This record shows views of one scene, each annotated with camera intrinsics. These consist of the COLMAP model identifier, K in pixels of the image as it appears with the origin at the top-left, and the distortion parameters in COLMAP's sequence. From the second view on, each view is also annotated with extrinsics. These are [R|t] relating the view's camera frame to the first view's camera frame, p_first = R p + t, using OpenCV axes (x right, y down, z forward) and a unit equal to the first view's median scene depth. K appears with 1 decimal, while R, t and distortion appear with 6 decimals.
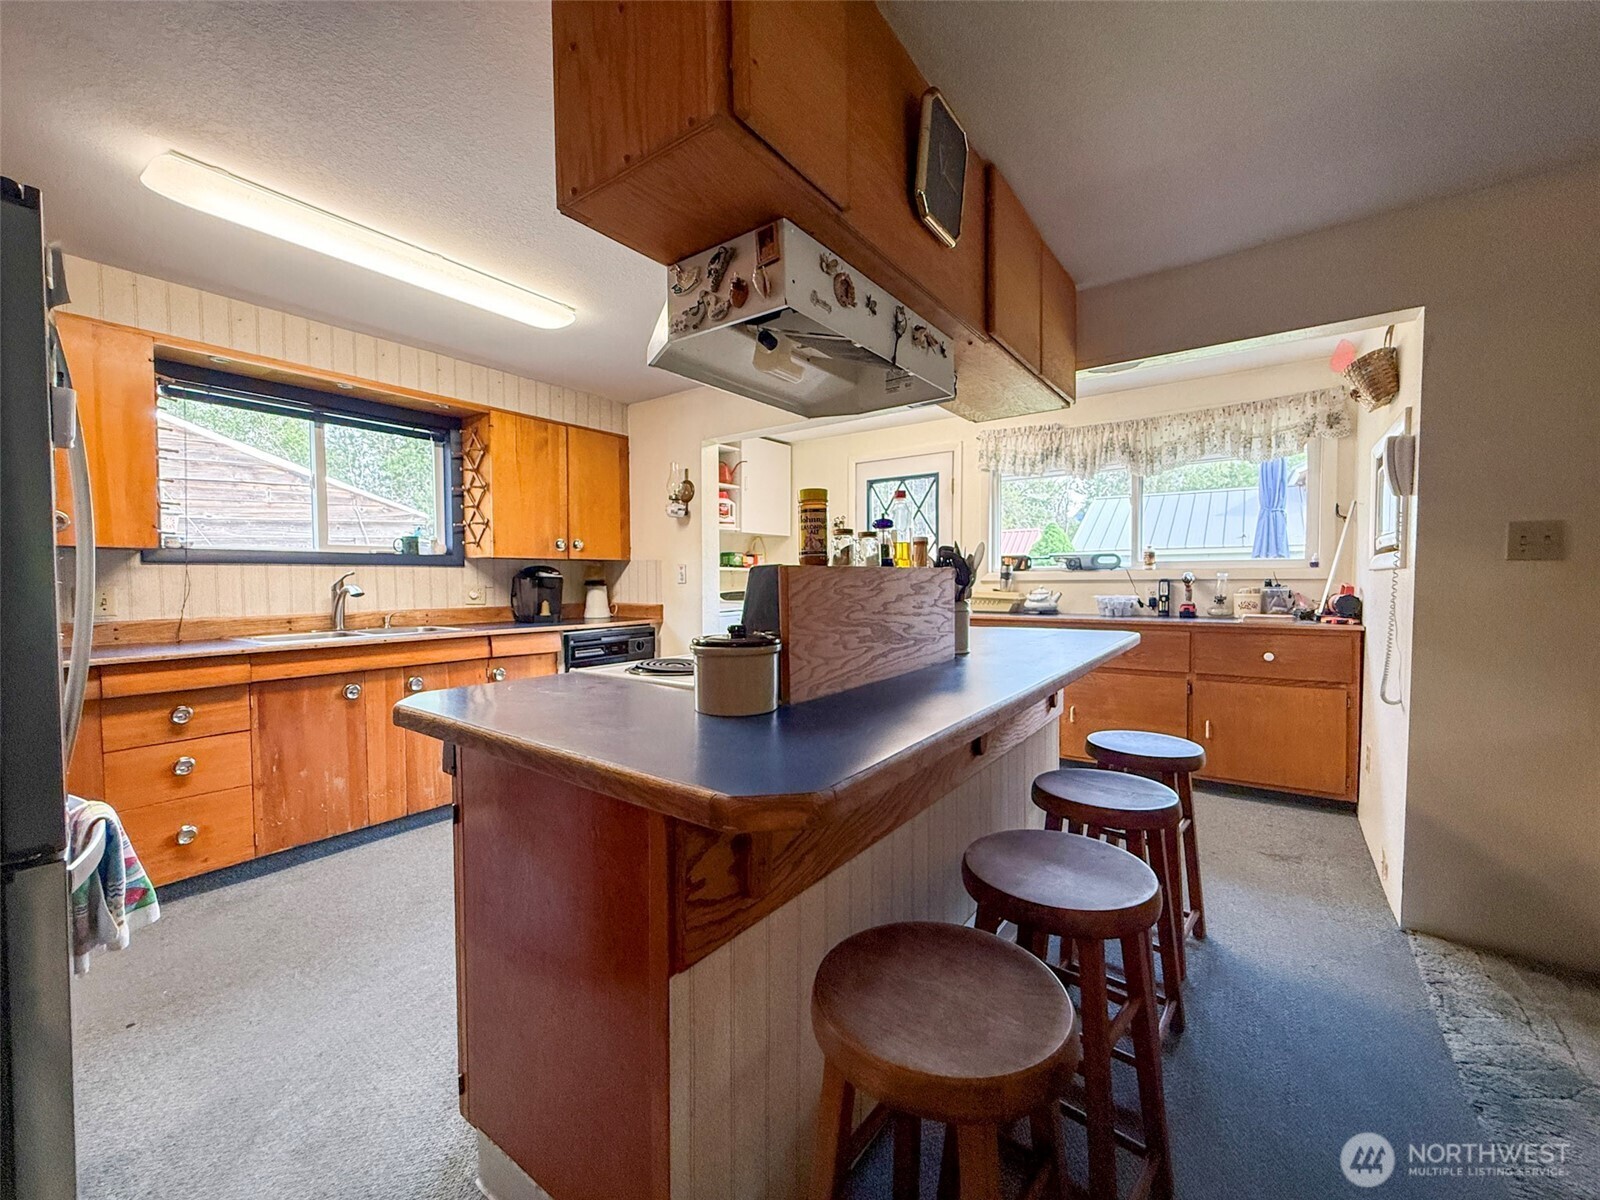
lens RADIAL K [[649.5, 0, 792.3], [0, 649.5, 607.4], [0, 0, 1]] dist [-0.009112, 0.000591]
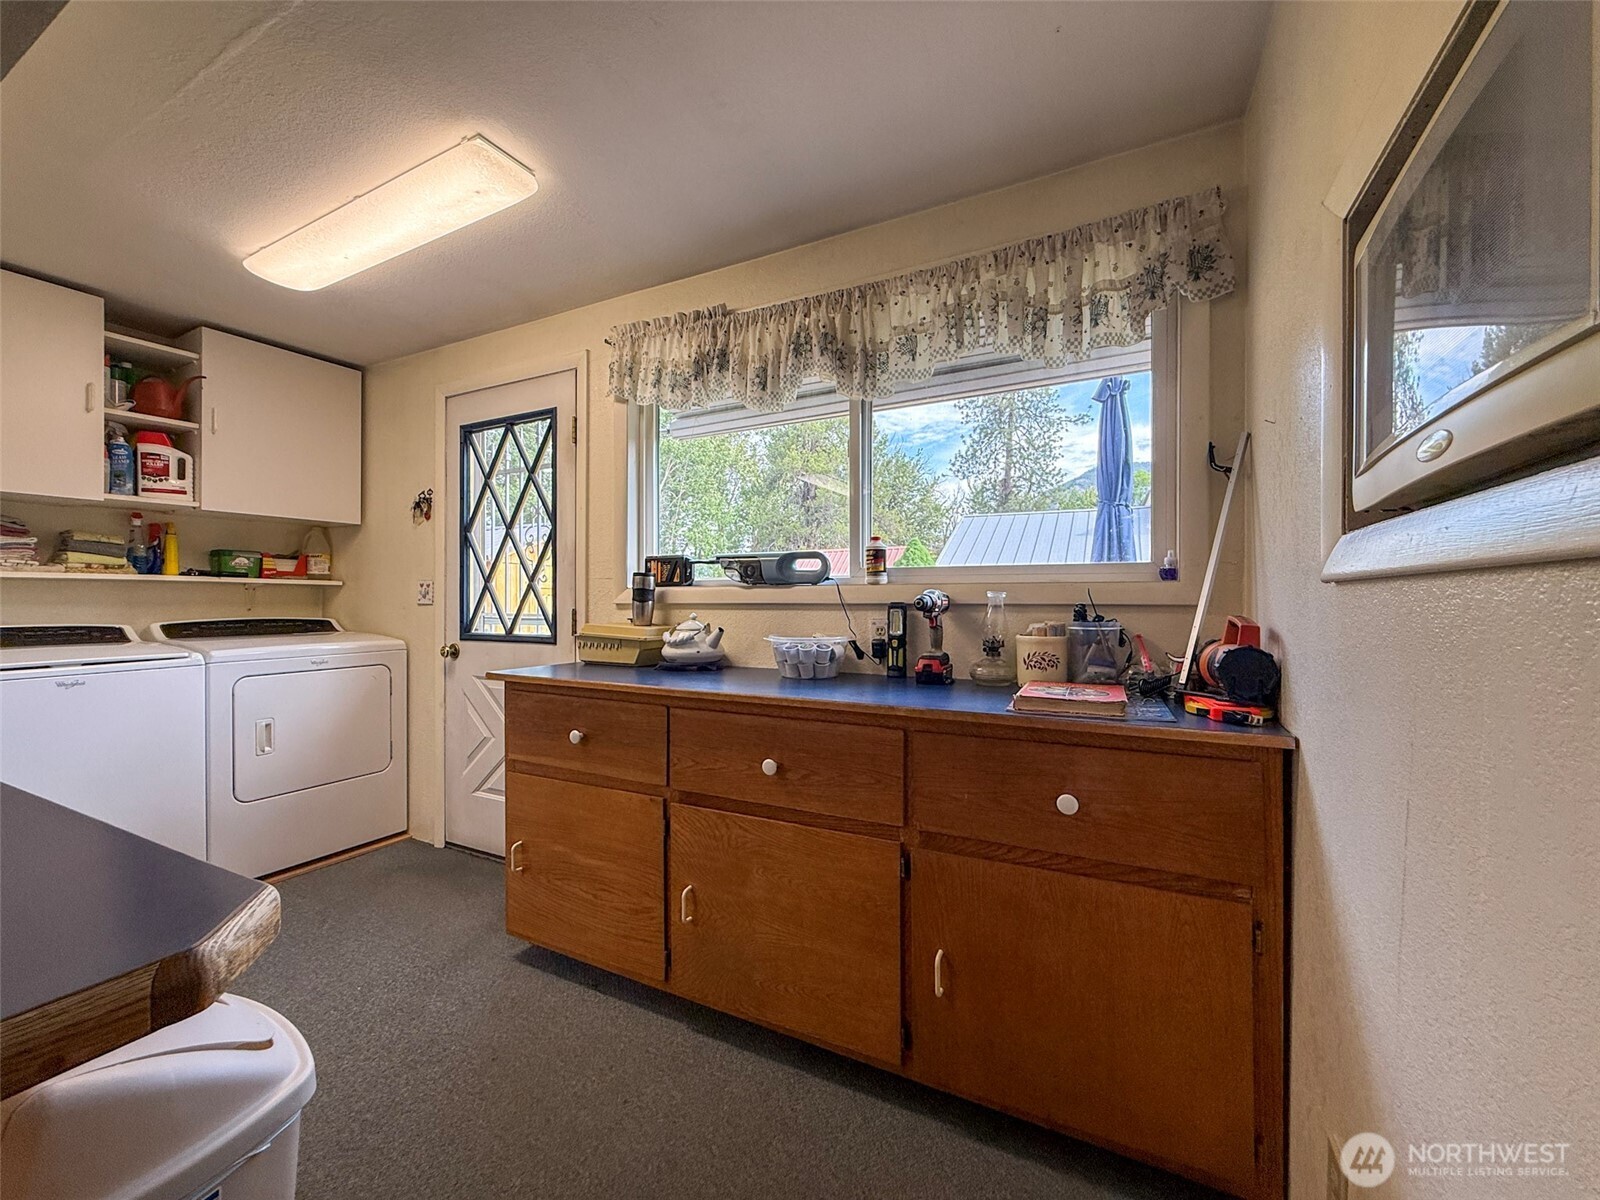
lens RADIAL K [[649.5, 0, 801.6], [0, 649.5, 607.9], [0, 0, 1]] dist [-0.009112, 0.000591]
pose [[0.987099, 0.004067, 0.160062, 0.429652], [0.000540, 0.999587, -0.028733, -0.026139], [-0.160112, 0.028449, 0.986689, 0.529578]]
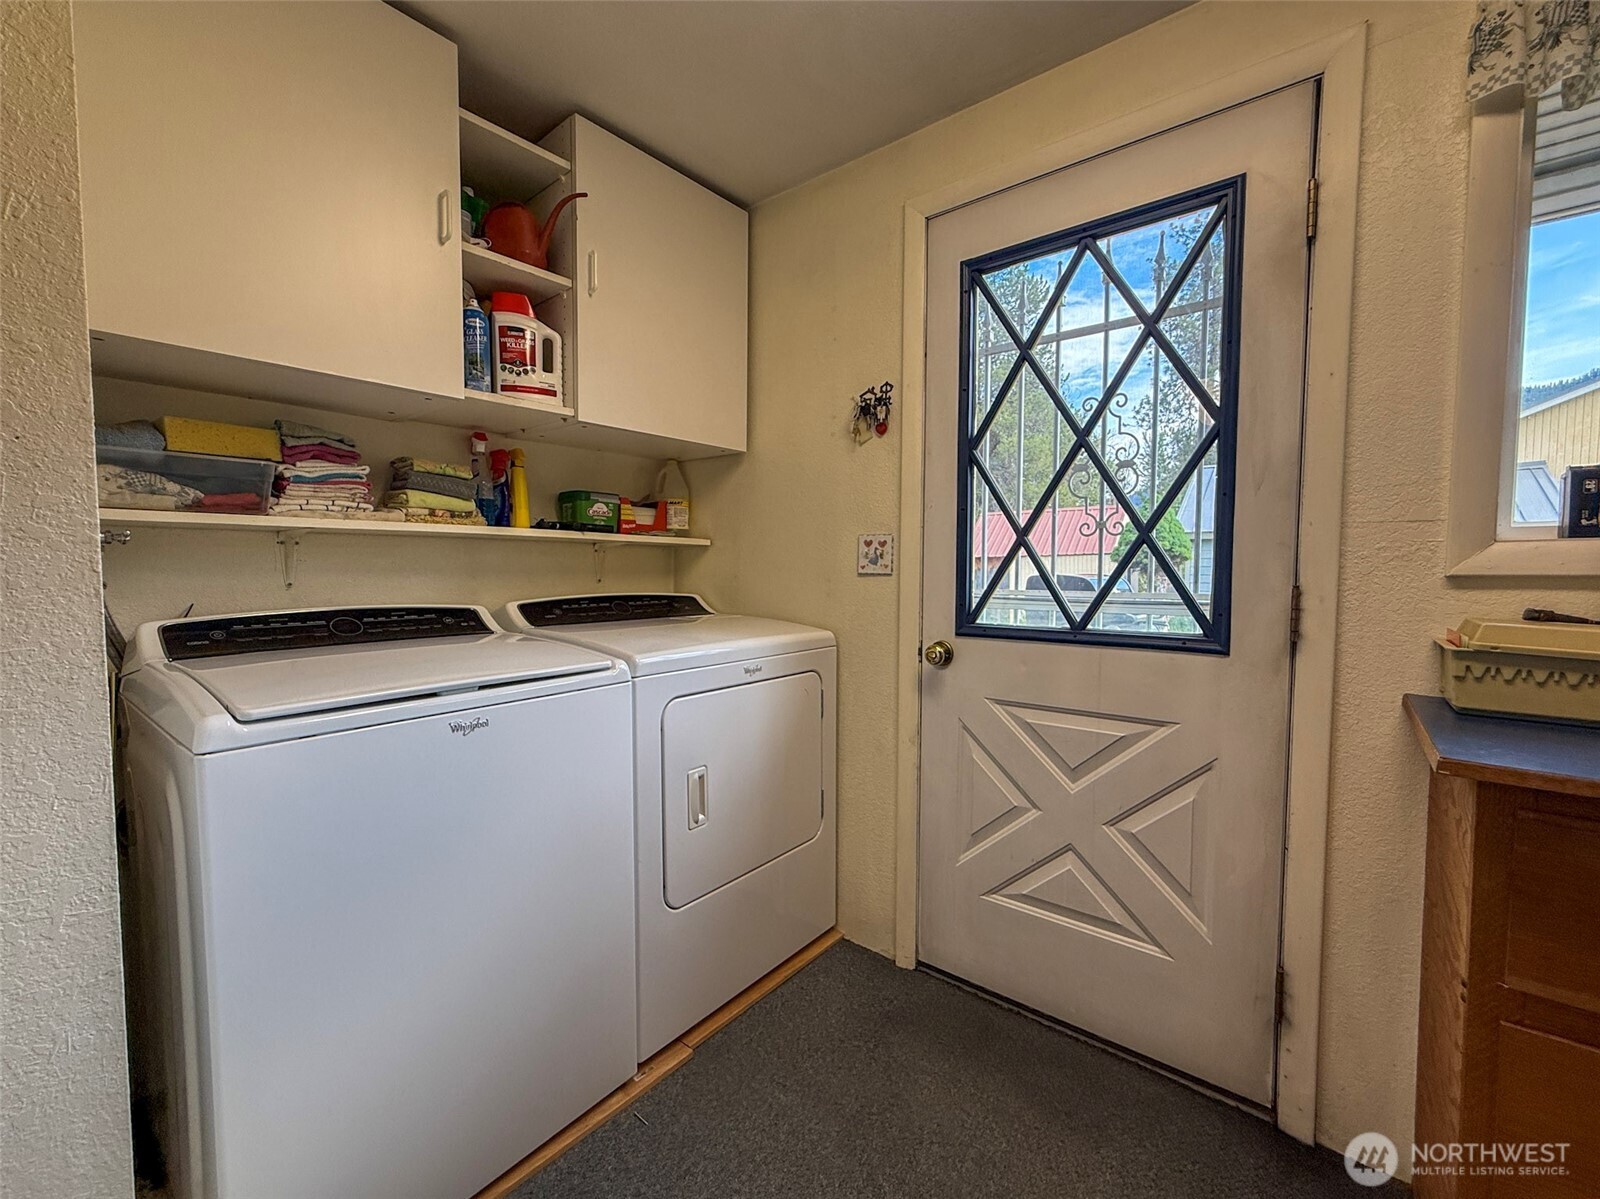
lens RADIAL K [[649.5, 0, 771.0], [0, 649.5, 610.3], [0, 0, 1]] dist [-0.009112, 0.000591]
pose [[0.997939, 0.011783, -0.063071, 0.055646], [-0.010231, 0.999638, 0.024875, -0.037502], [0.063342, -0.024179, 0.997699, 0.891922]]
